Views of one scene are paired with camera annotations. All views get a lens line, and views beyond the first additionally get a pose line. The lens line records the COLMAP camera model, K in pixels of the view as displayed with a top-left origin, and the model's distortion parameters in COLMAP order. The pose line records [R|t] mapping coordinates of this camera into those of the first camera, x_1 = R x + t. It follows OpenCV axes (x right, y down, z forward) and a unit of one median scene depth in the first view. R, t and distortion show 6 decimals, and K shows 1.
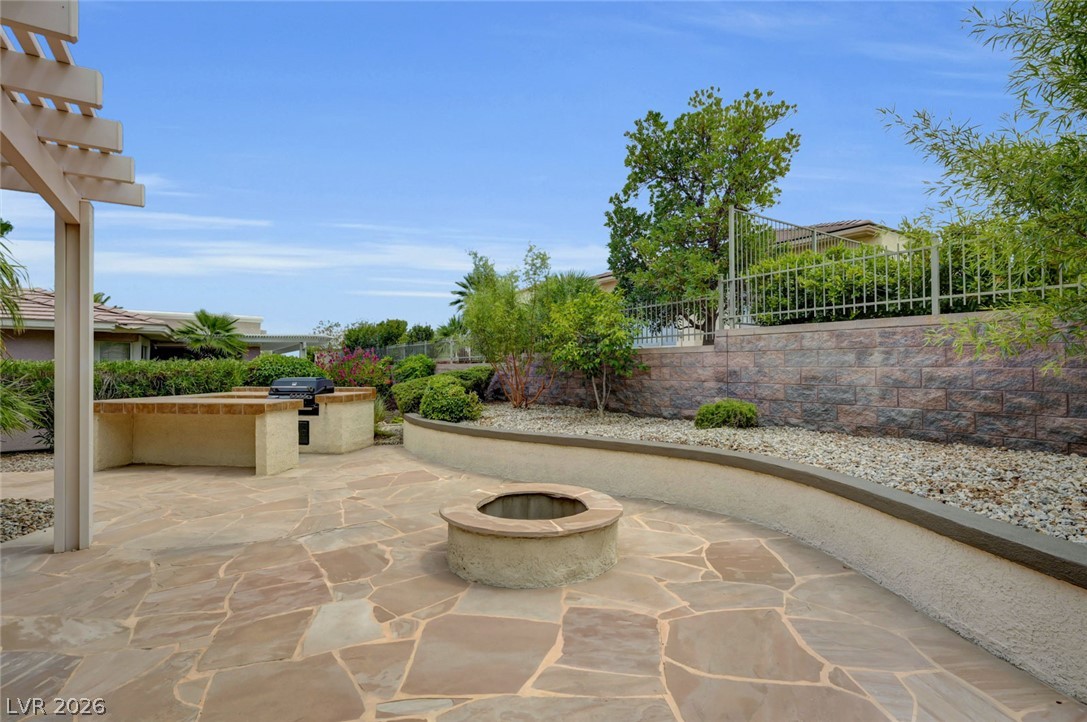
lens RADIAL K [[527.5, 0, 544.5], [0, 527.5, 363.9], [0, 0, 1]] dist [-0.000890, -0.000282]
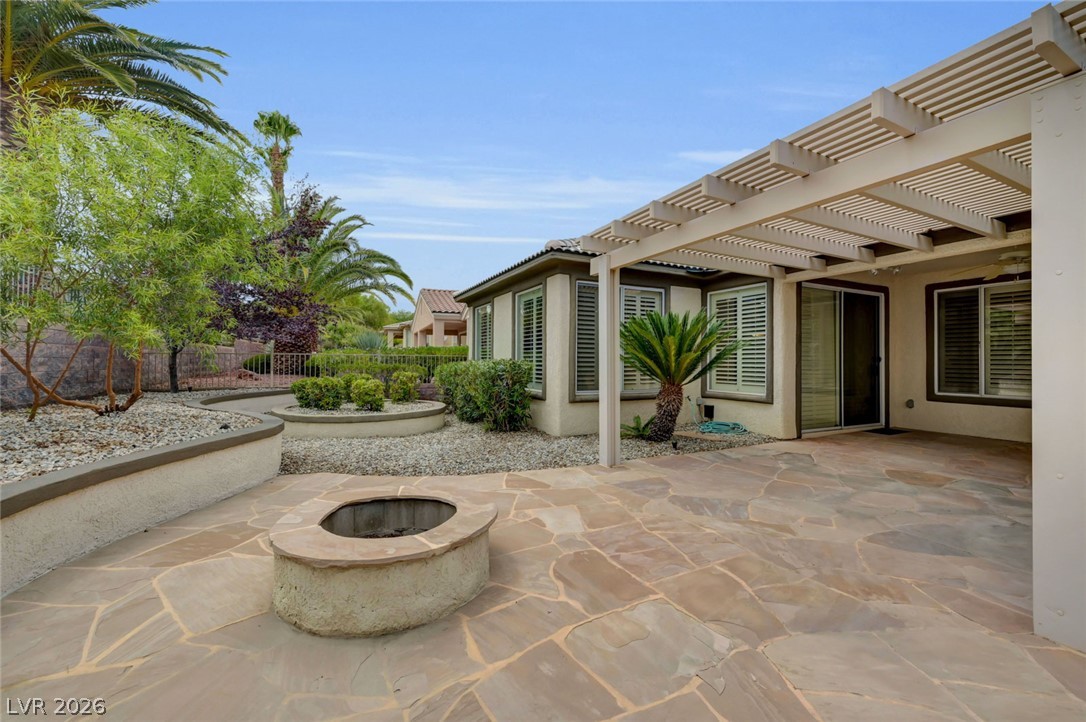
lens RADIAL K [[437.2, 0, 538.0], [0, 437.2, 358.5], [0, 0, 1]] dist [-0.000013, 0.000568]
pose [[-0.991876, 0.000823, 0.127205, -0.352663], [-0.000864, 0.999912, -0.013203, 0.025119], [-0.127205, -0.013206, -0.991789, 1.687031]]
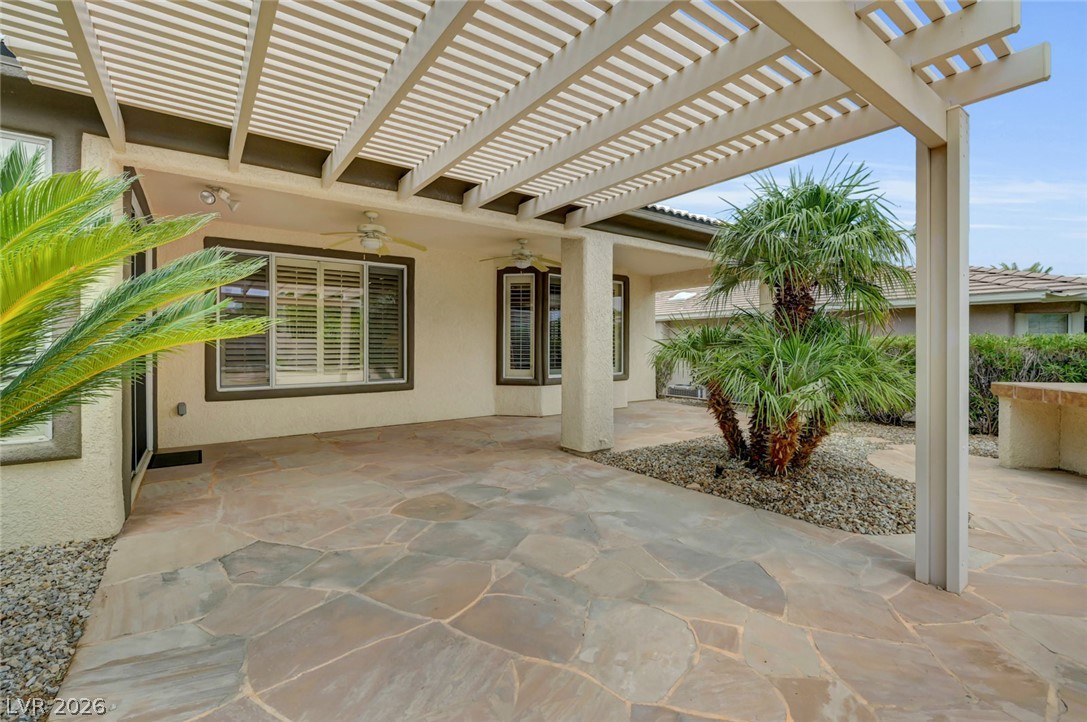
lens RADIAL K [[460.3, 0, 555.6], [0, 460.3, 349.3], [0, 0, 1]] dist [-0.004378, -0.000548]
pose [[0.045638, 0.008296, -0.998924, -0.286870], [0.007903, 0.999931, 0.008665, 0.009531], [0.998927, -0.008290, 0.045569, 0.448855]]
